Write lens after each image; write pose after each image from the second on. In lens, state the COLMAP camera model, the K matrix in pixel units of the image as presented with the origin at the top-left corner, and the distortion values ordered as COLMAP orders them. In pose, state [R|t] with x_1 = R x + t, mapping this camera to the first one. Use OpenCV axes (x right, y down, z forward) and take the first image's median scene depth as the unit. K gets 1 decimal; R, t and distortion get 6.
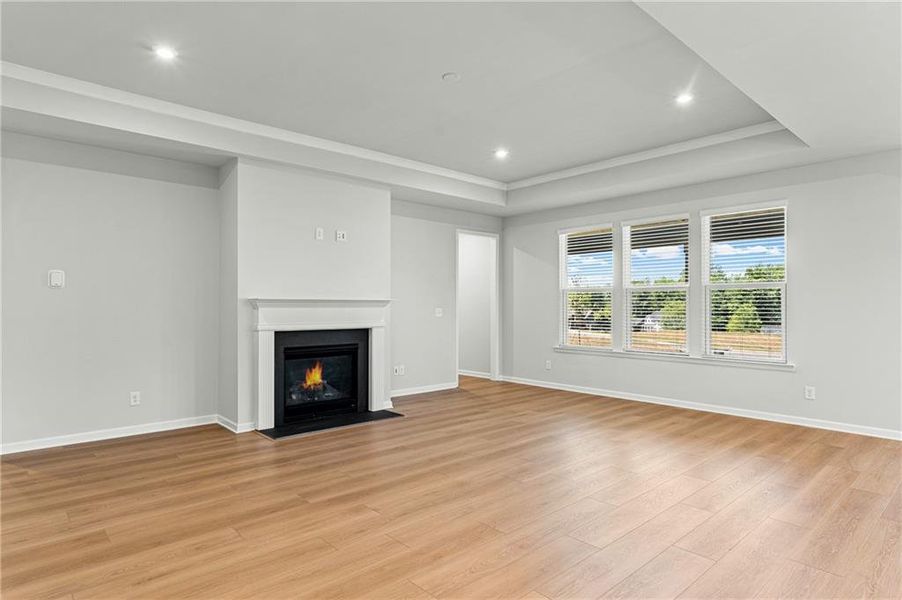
lens RADIAL K [[500.7, 0, 451.4], [0, 500.7, 308.6], [0, 0, 1]] dist [-0.002128, -0.000727]
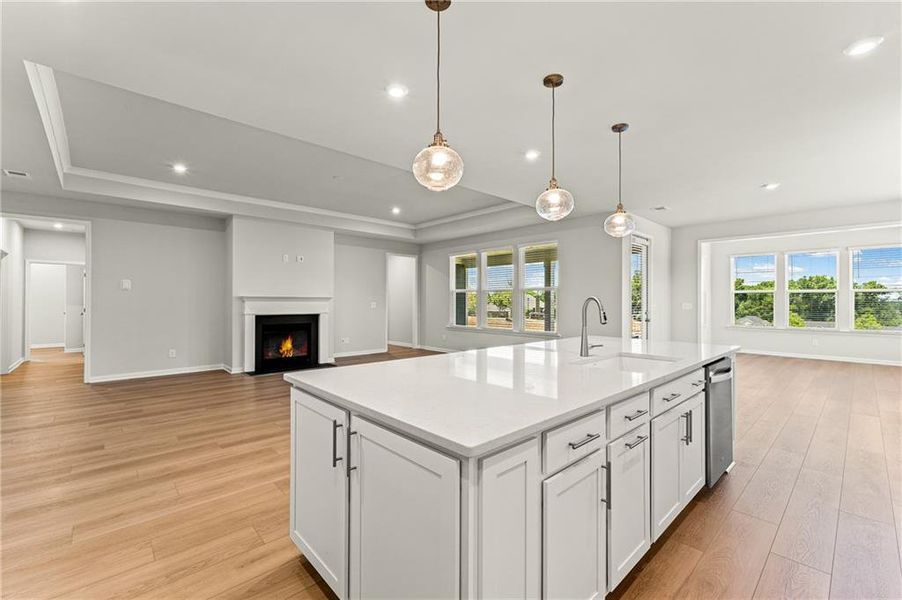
lens RADIAL K [[380.3, 0, 452.3], [0, 380.3, 302.7], [0, 0, 1]] dist [-0.001950, -0.000516]
pose [[0.999917, 0.002486, 0.012616, 0.269557], [-0.002479, 0.999997, -0.000552, 0.001013], [-0.012617, 0.000520, 0.999920, -0.278152]]
